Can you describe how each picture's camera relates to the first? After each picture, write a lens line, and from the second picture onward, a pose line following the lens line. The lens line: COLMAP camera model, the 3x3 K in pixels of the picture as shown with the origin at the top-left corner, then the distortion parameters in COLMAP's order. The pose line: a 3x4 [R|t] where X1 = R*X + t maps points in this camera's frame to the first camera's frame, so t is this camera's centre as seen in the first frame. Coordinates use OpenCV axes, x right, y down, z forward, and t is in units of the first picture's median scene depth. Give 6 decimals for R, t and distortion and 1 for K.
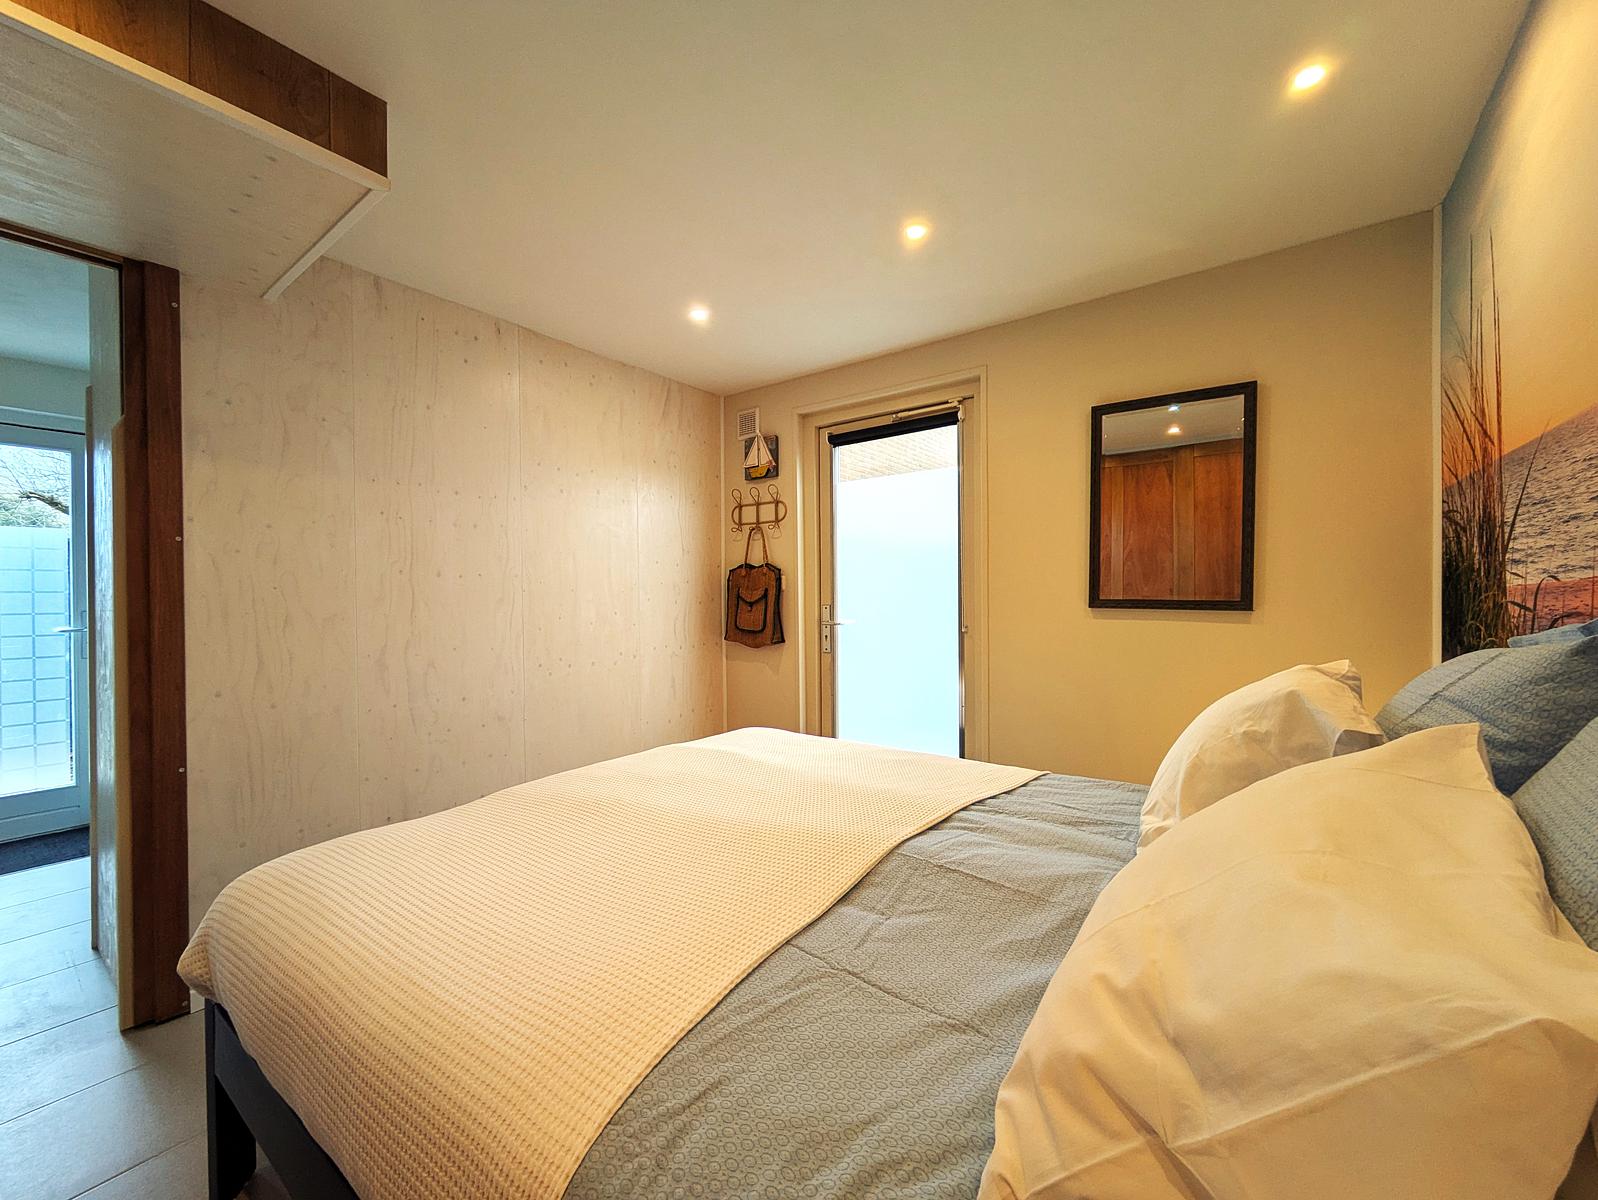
lens RADIAL K [[636.5, 0, 801.8], [0, 636.5, 603.9], [0, 0, 1]] dist [-0.000204, 0.000457]
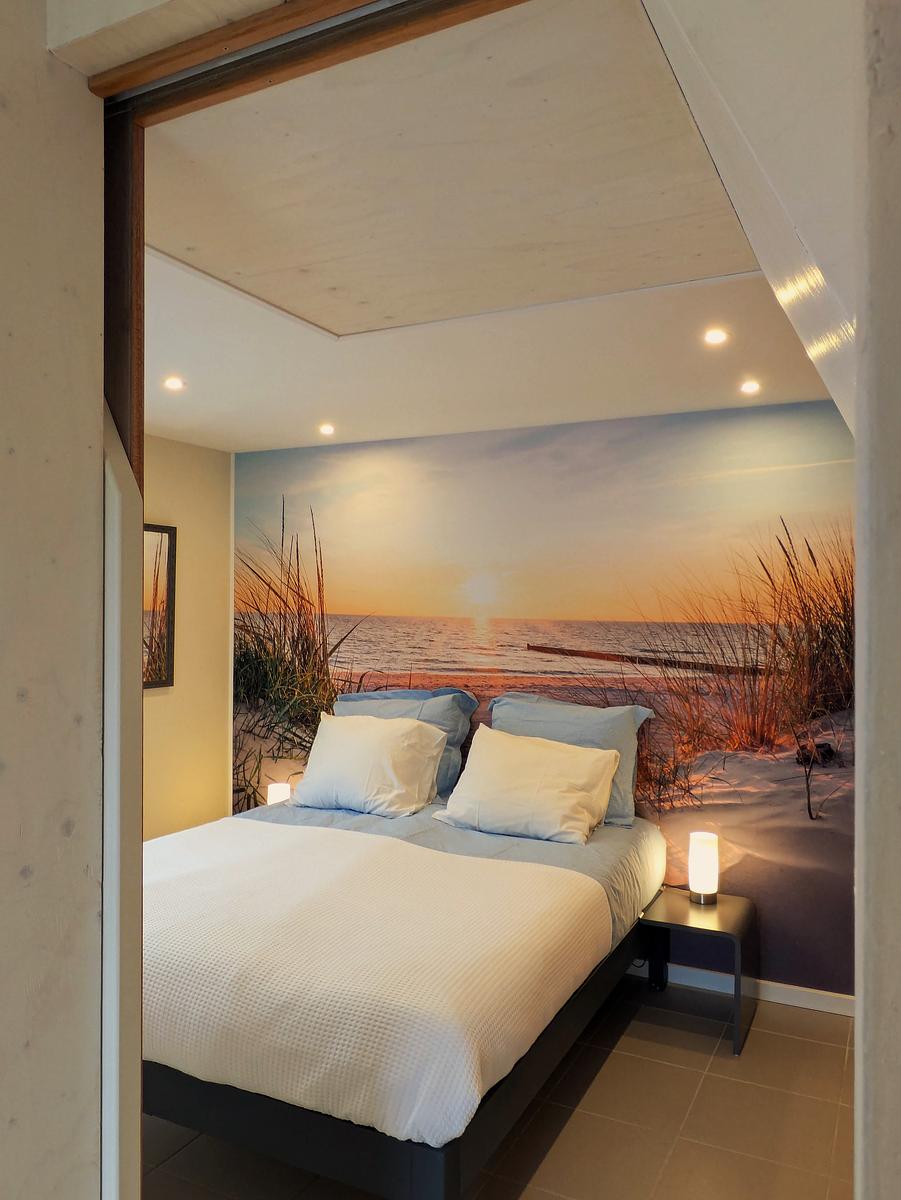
lens RADIAL K [[892.4, 0, 450.5], [0, 892.4, 600.0], [0, 0, 1]] dist [0.002440, -0.008000]
pose [[-0.163672, 0.013648, 0.986420, -1.776407], [0.001441, 0.999907, -0.013595, -0.201220], [-0.986514, -0.000804, -0.163676, 0.913173]]
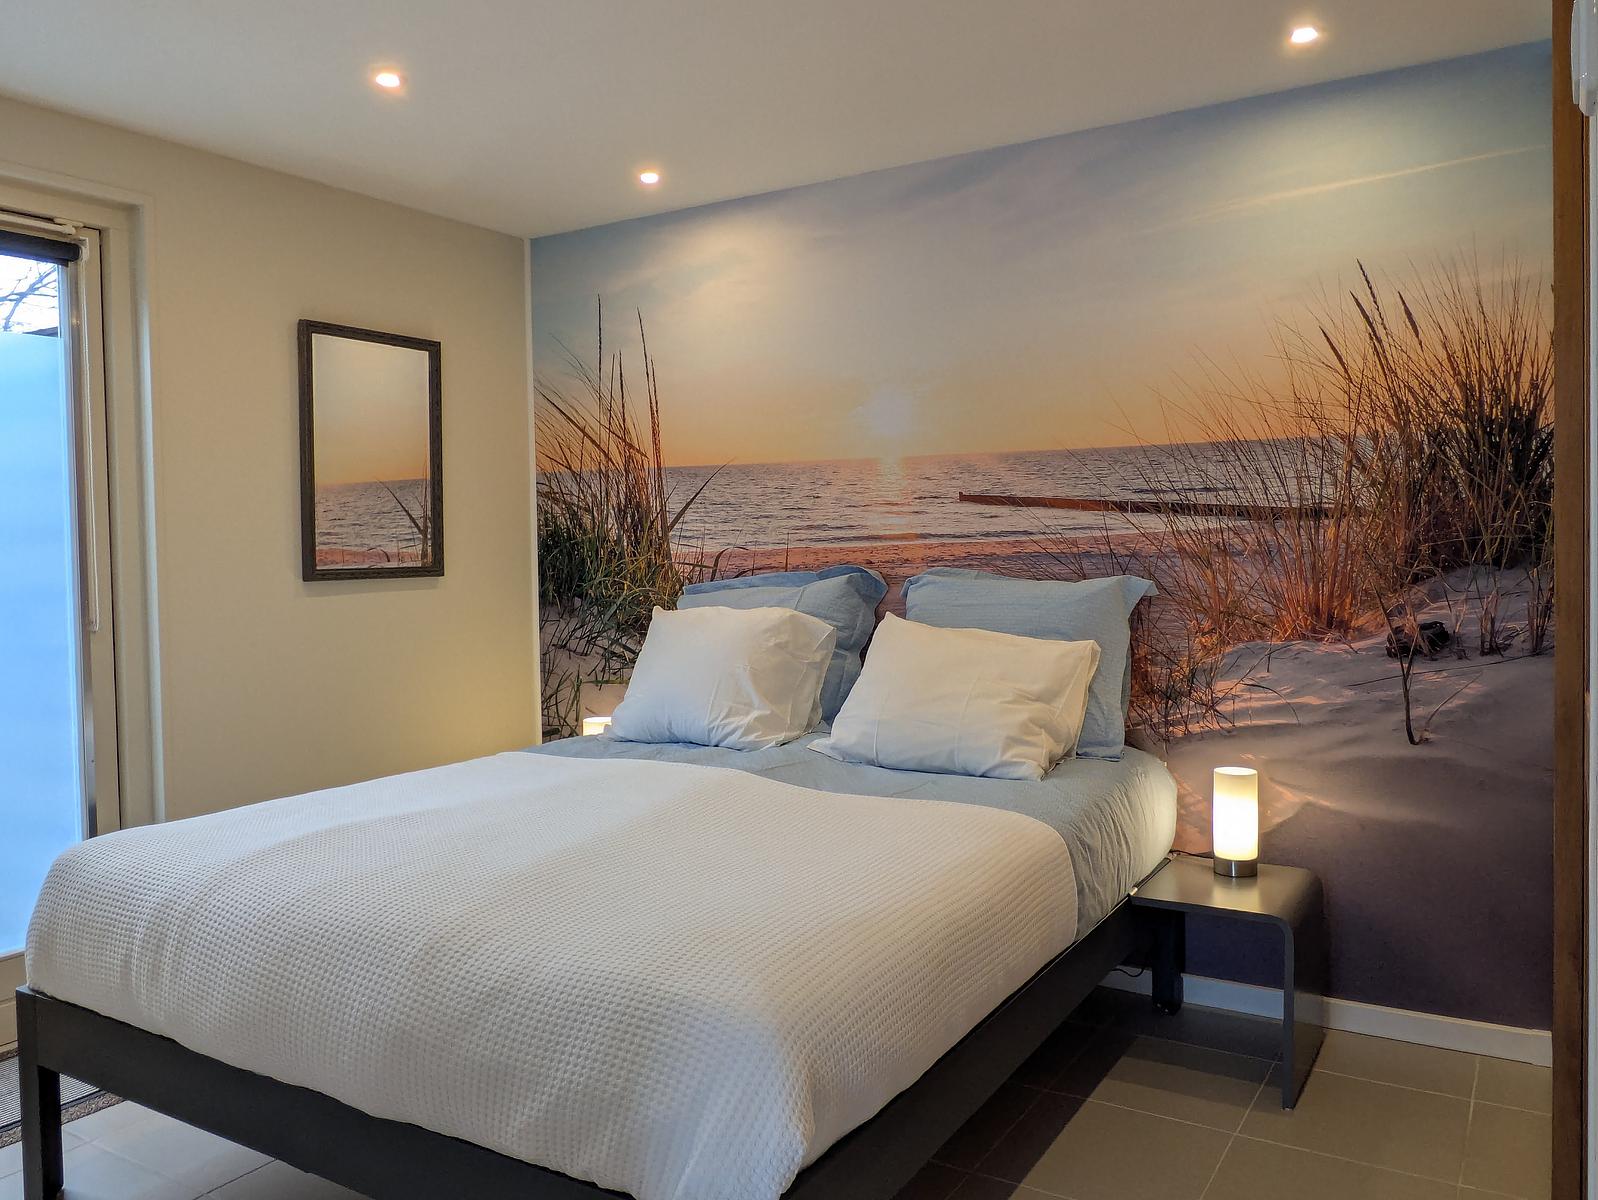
lens RADIAL K [[1206.6, 0, 808.2], [0, 1206.6, 577.2], [0, 0, 1]] dist [-0.002520, -0.001600]
pose [[-0.079989, -0.022237, 0.996548, -1.529926], [0.024665, 0.999401, 0.024280, -0.026023], [-0.996491, 0.026522, -0.079392, 0.752591]]
